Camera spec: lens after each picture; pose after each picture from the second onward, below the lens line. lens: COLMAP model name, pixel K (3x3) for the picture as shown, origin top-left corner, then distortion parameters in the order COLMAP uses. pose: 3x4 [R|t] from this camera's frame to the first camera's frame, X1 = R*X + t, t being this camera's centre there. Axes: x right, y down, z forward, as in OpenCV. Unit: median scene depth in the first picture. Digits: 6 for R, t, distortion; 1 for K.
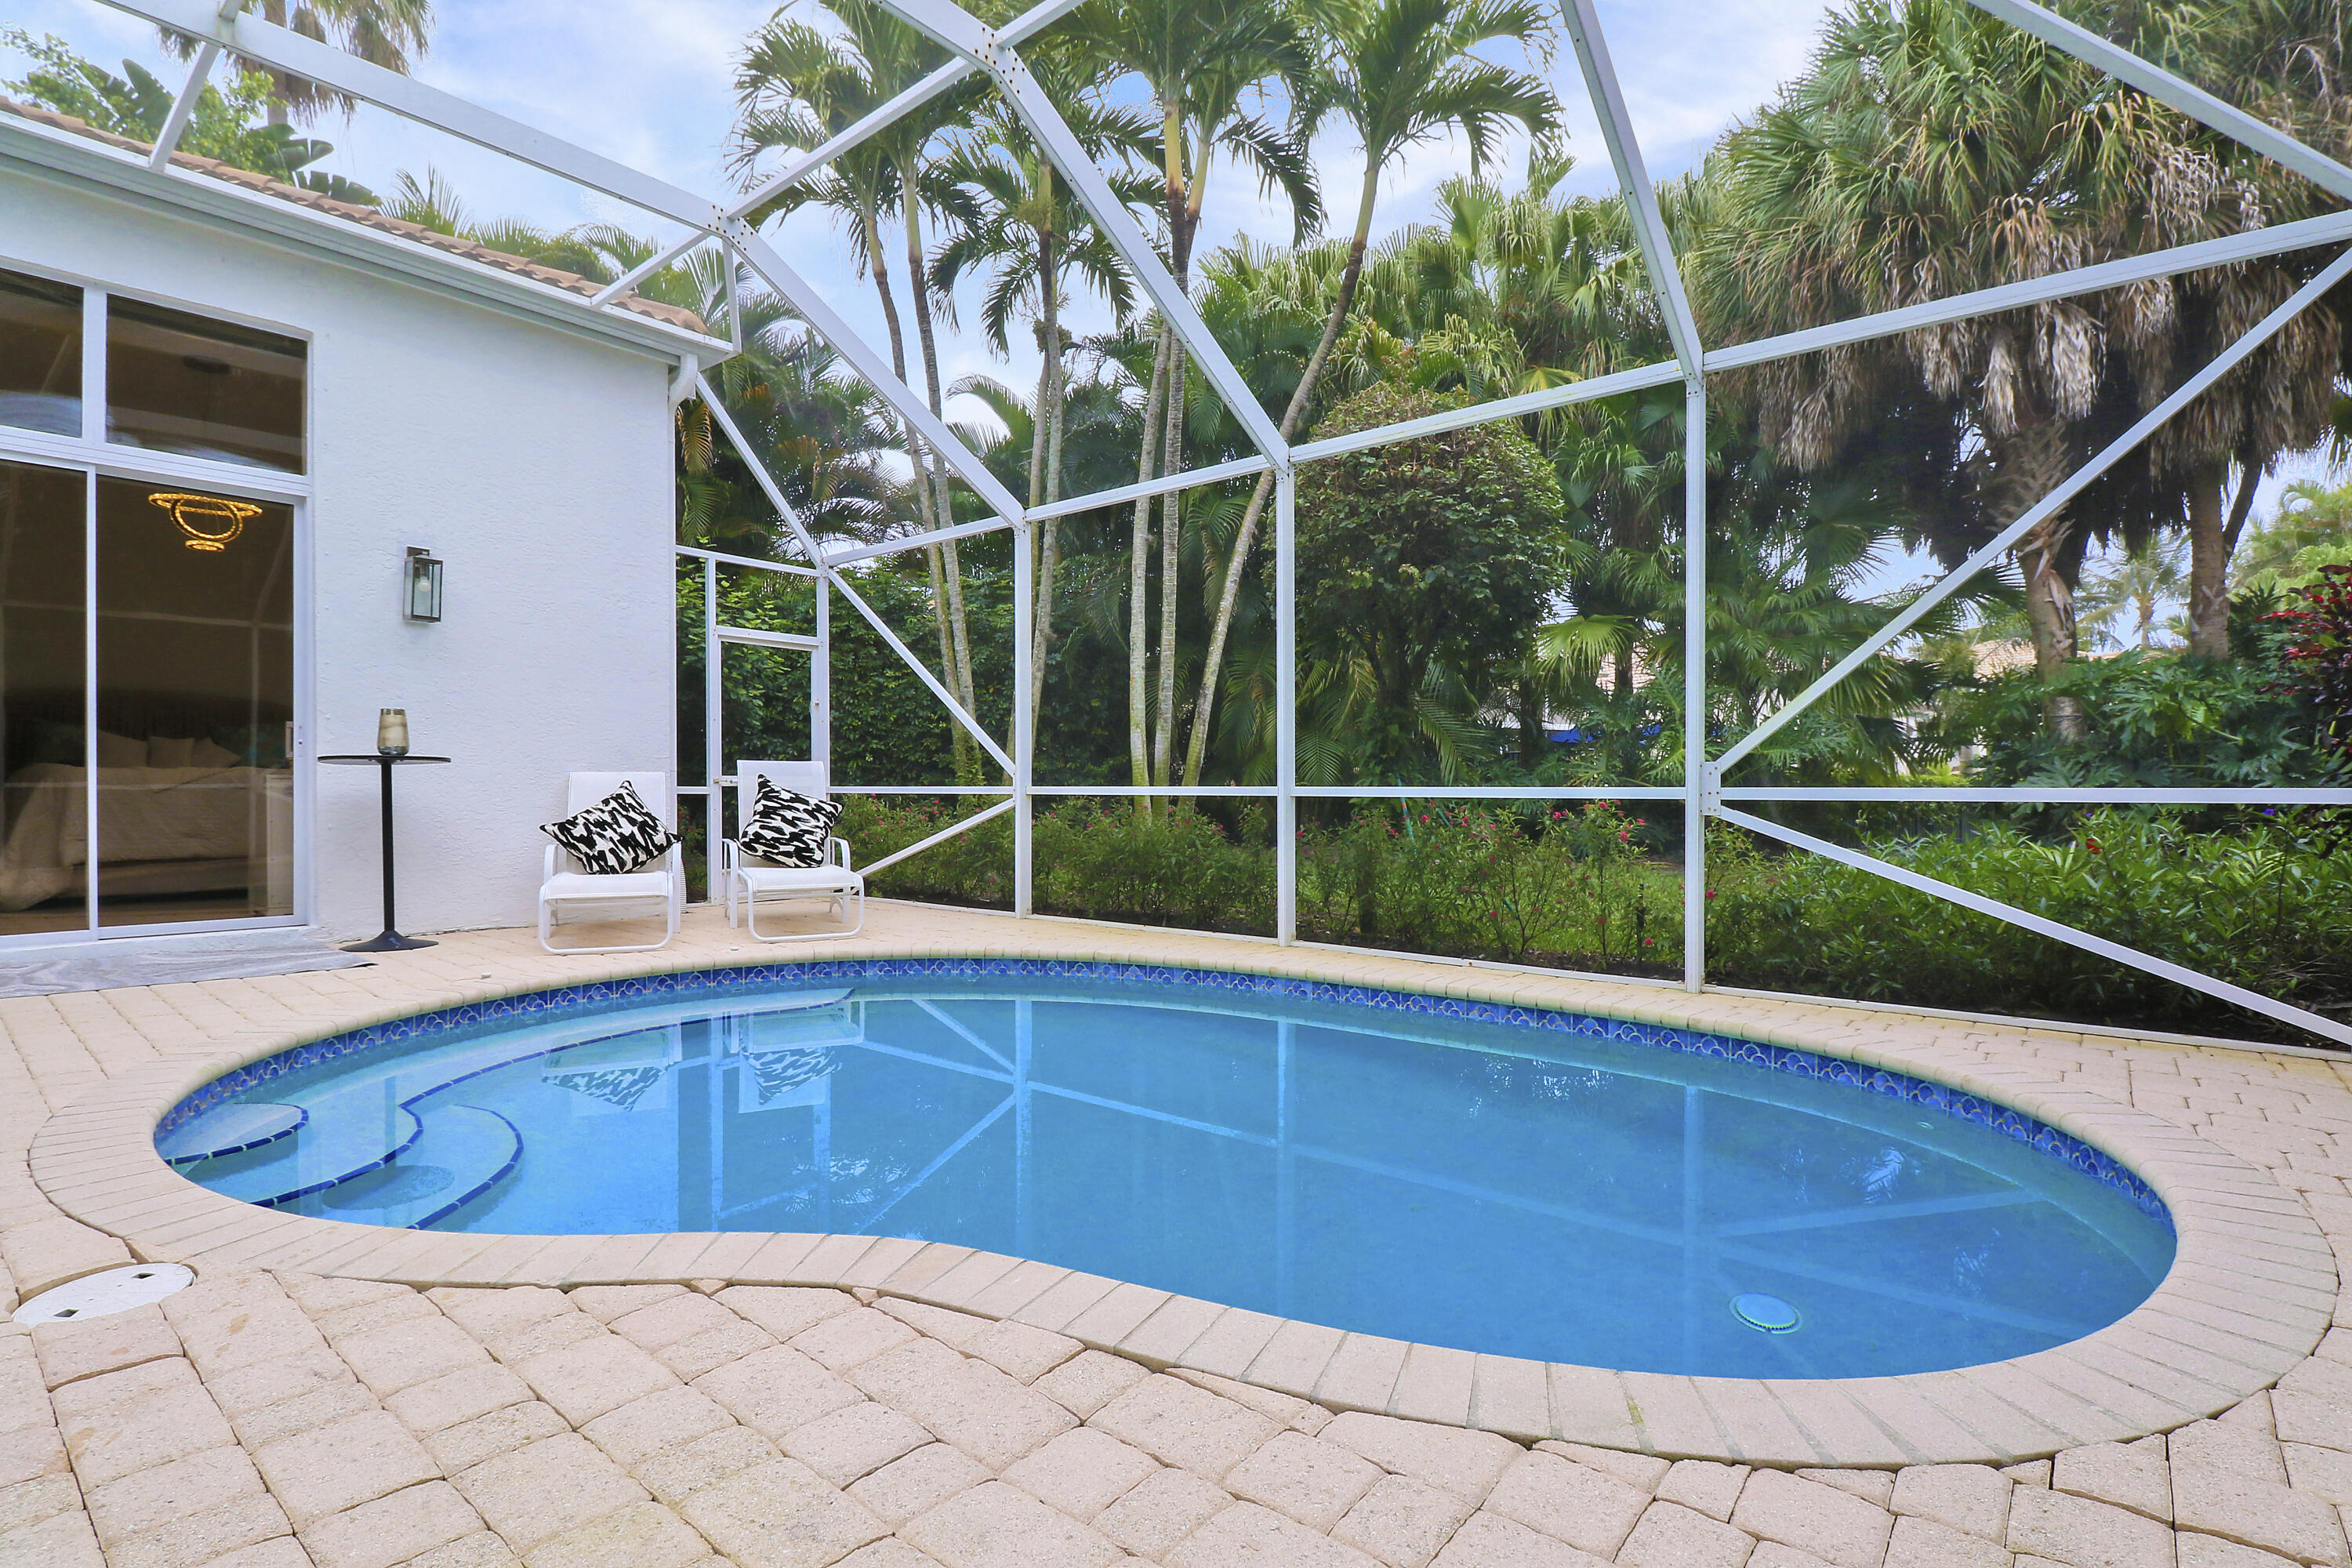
lens RADIAL K [[1115.6, 0, 1172.5], [0, 1115.6, 769.5], [0, 0, 1]] dist [-0.000432, -0.013610]
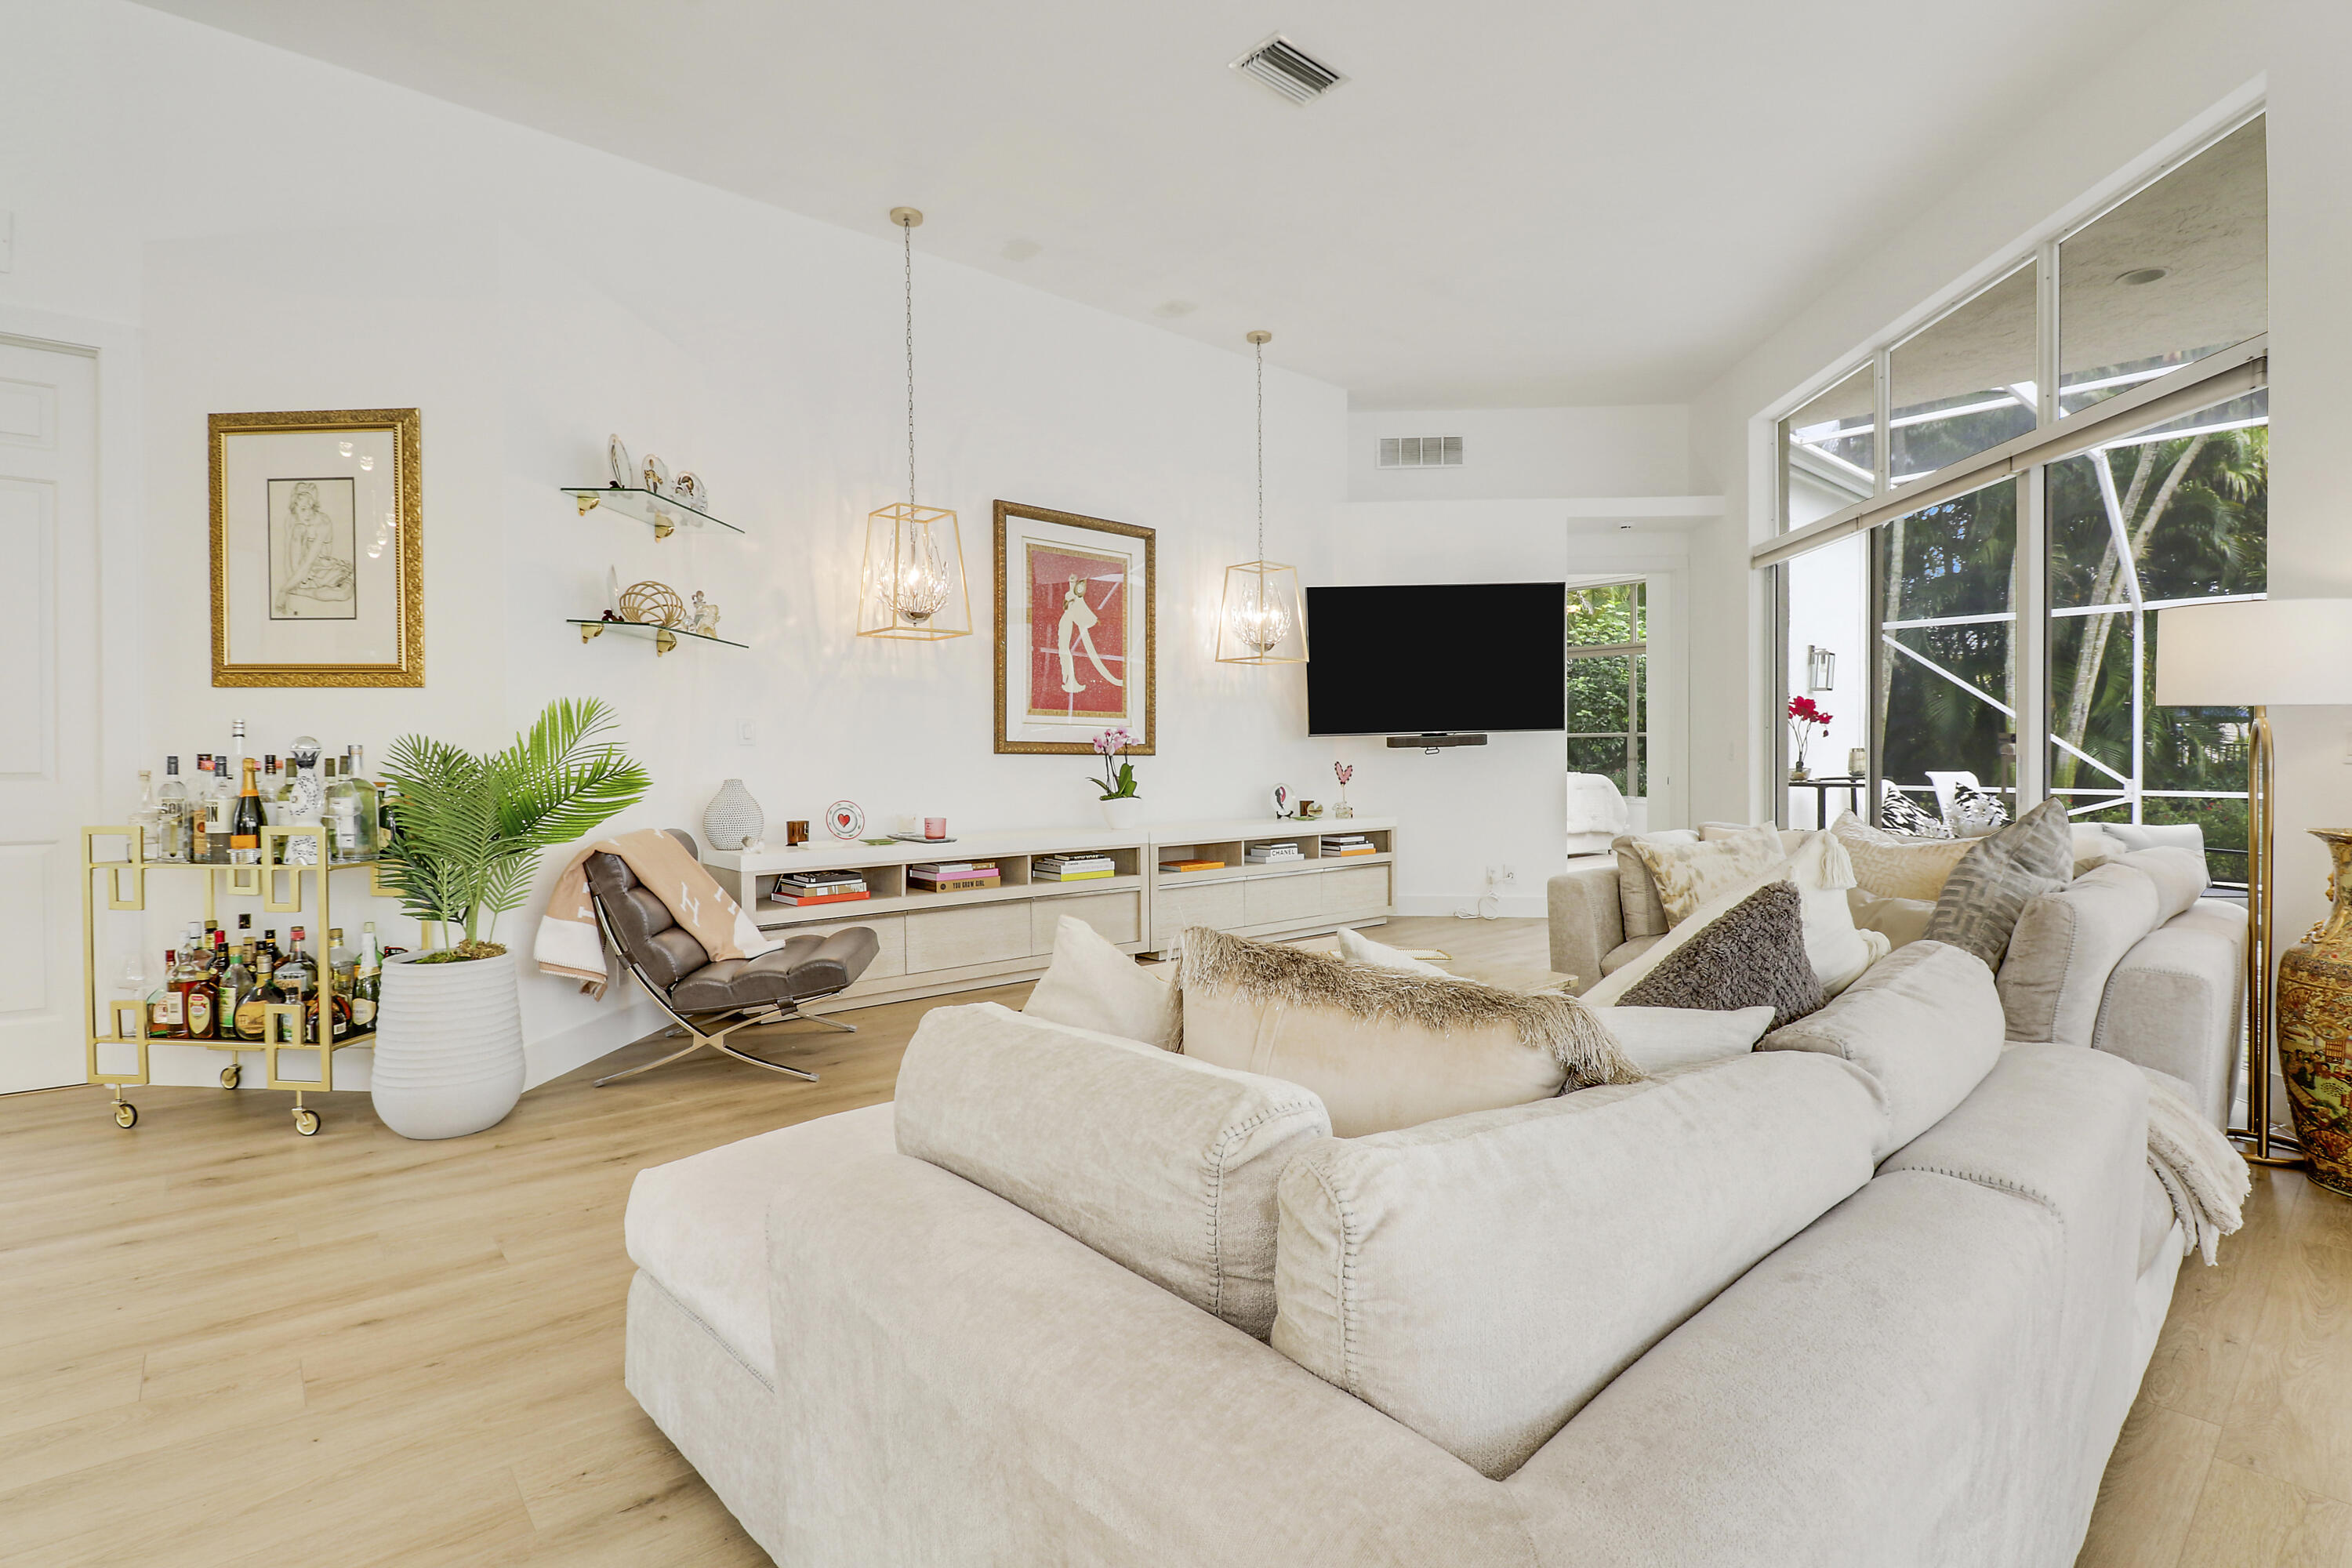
lens RADIAL K [[1102.2, 0, 1193.0], [0, 1102.2, 758.1], [0, 0, 1]] dist [0.005060, -0.013745]
pose [[0.988075, -0.001012, -0.153970, -1.212817], [0.004101, 0.999797, 0.019747, -0.065334], [0.153919, -0.020143, 0.987878, -0.648739]]
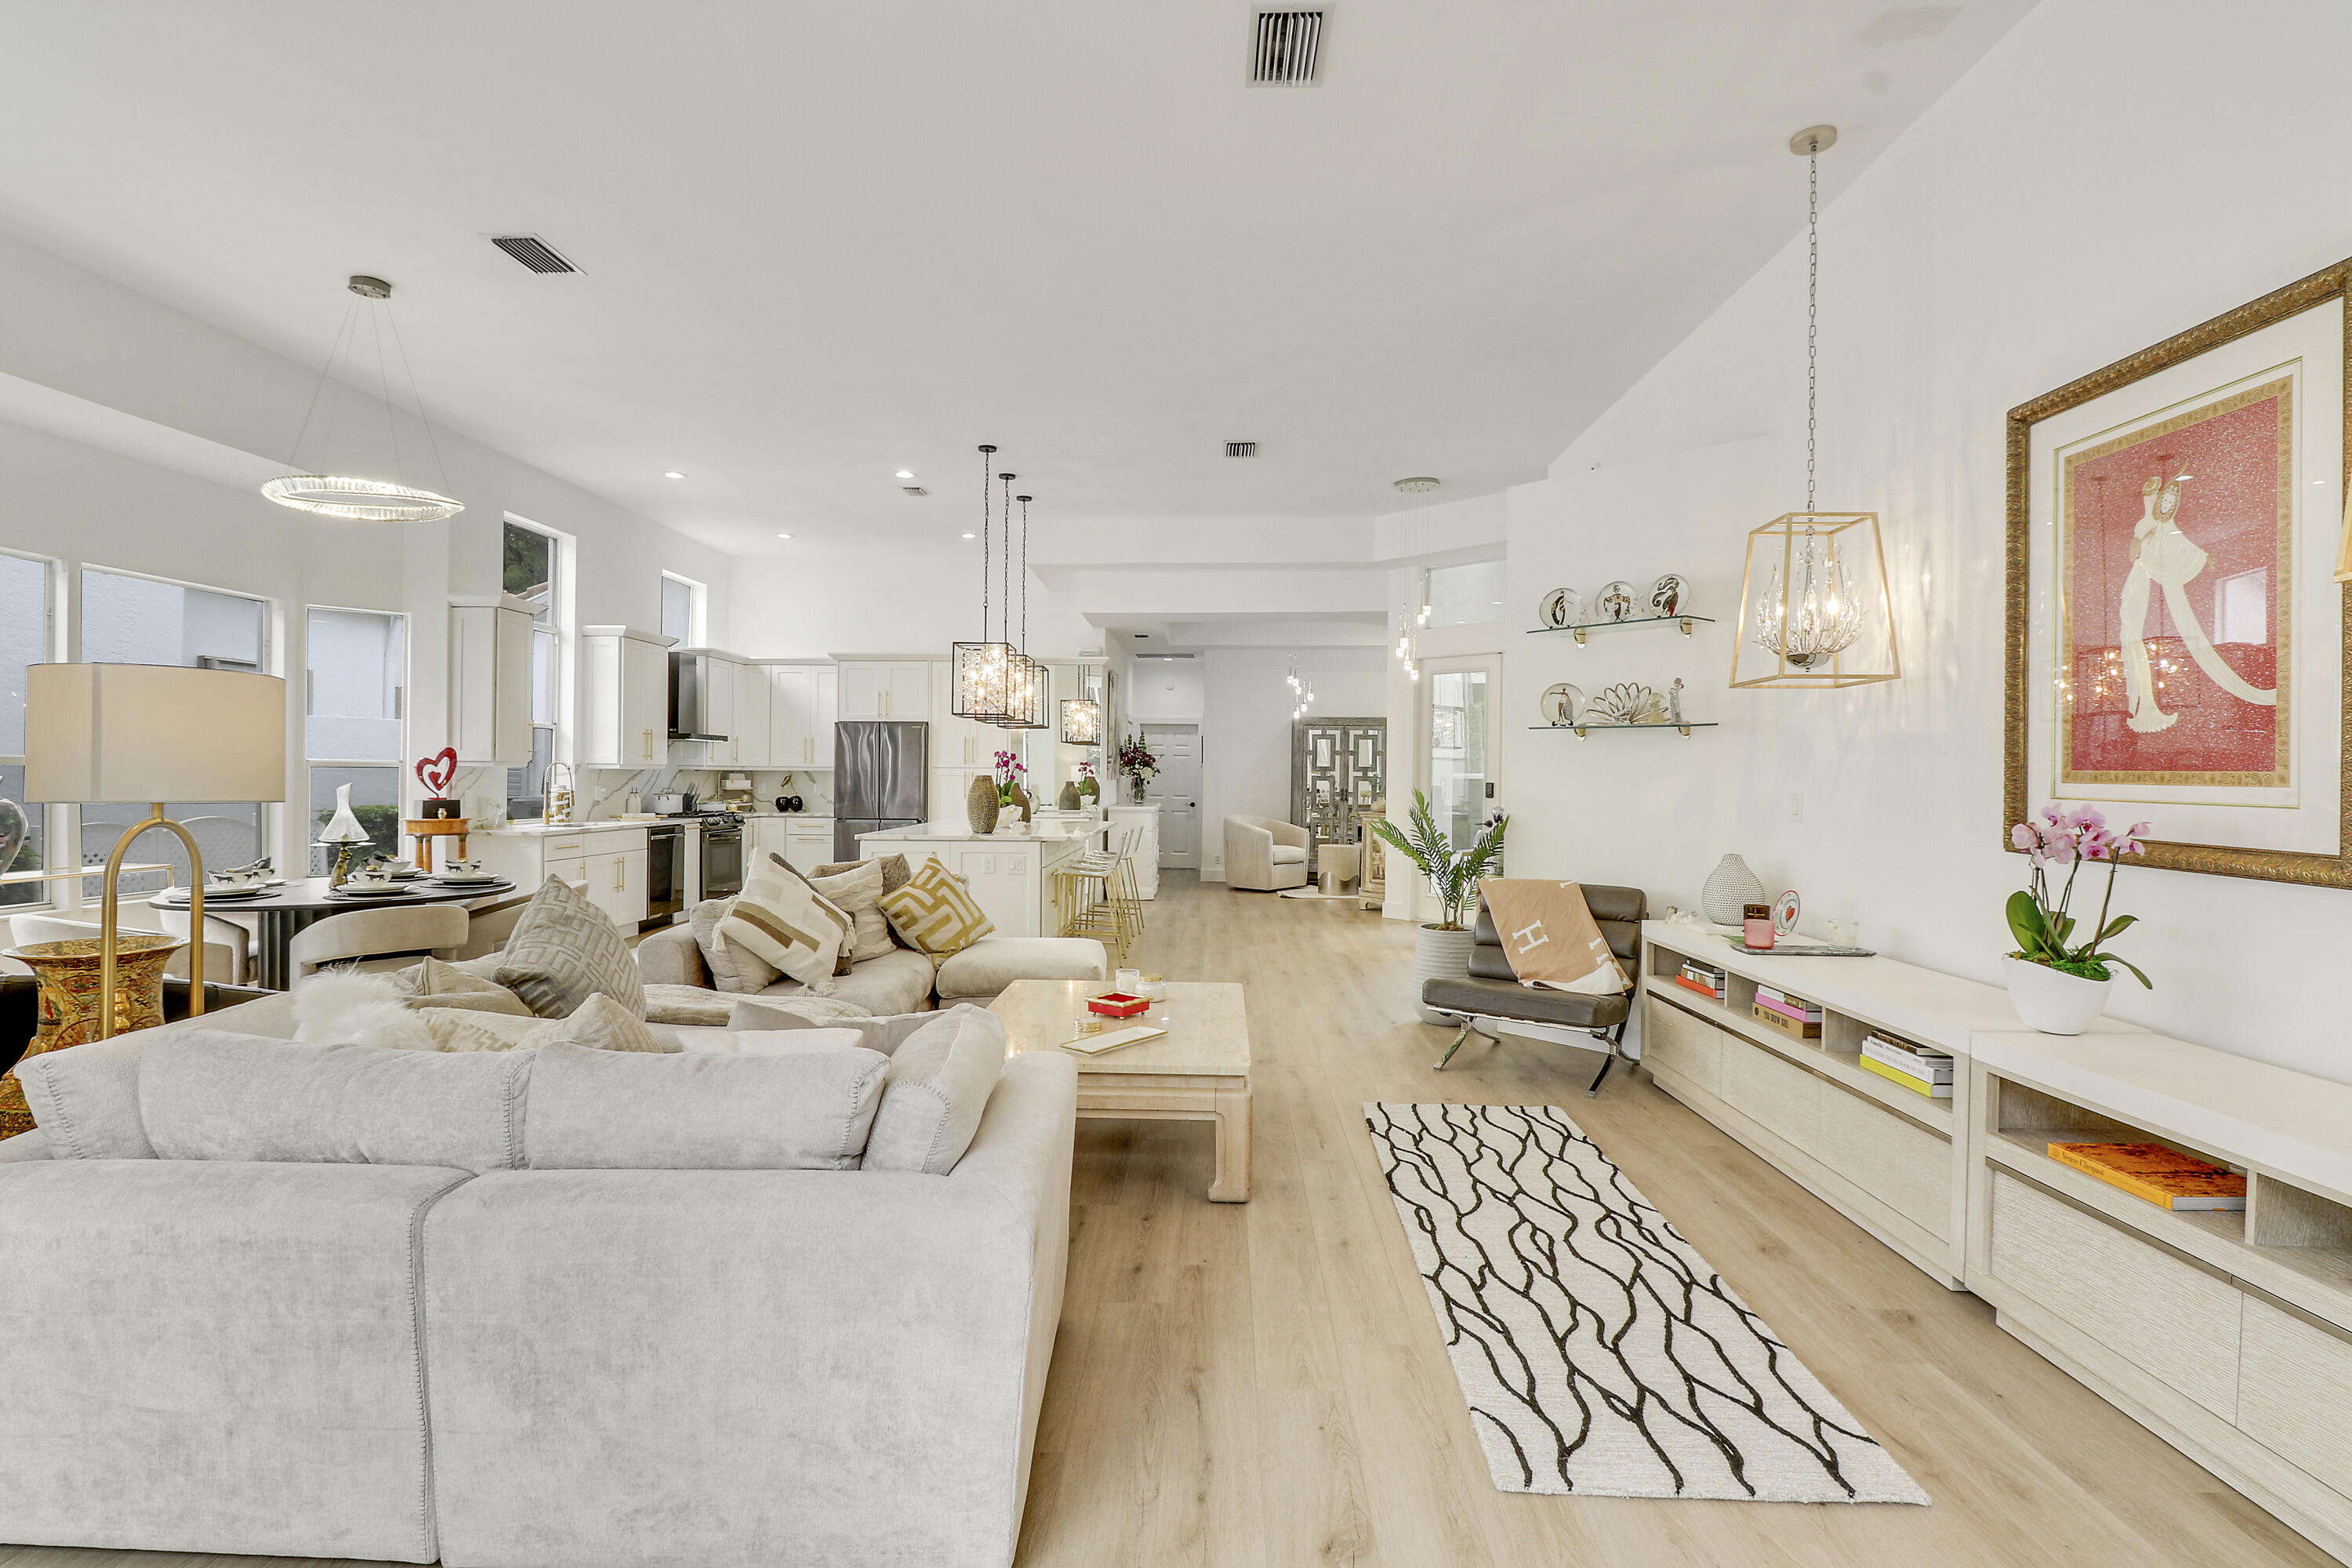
lens RADIAL K [[1138.5, 0, 1179.7], [0, 1138.5, 777.7], [0, 0, 1]] dist [-0.000500, -0.004969]
pose [[-0.792562, -0.008194, -0.609736, -0.909052], [-0.000516, 0.999918, -0.012766, -0.078378], [0.609791, -0.009803, -0.792501, 0.302736]]
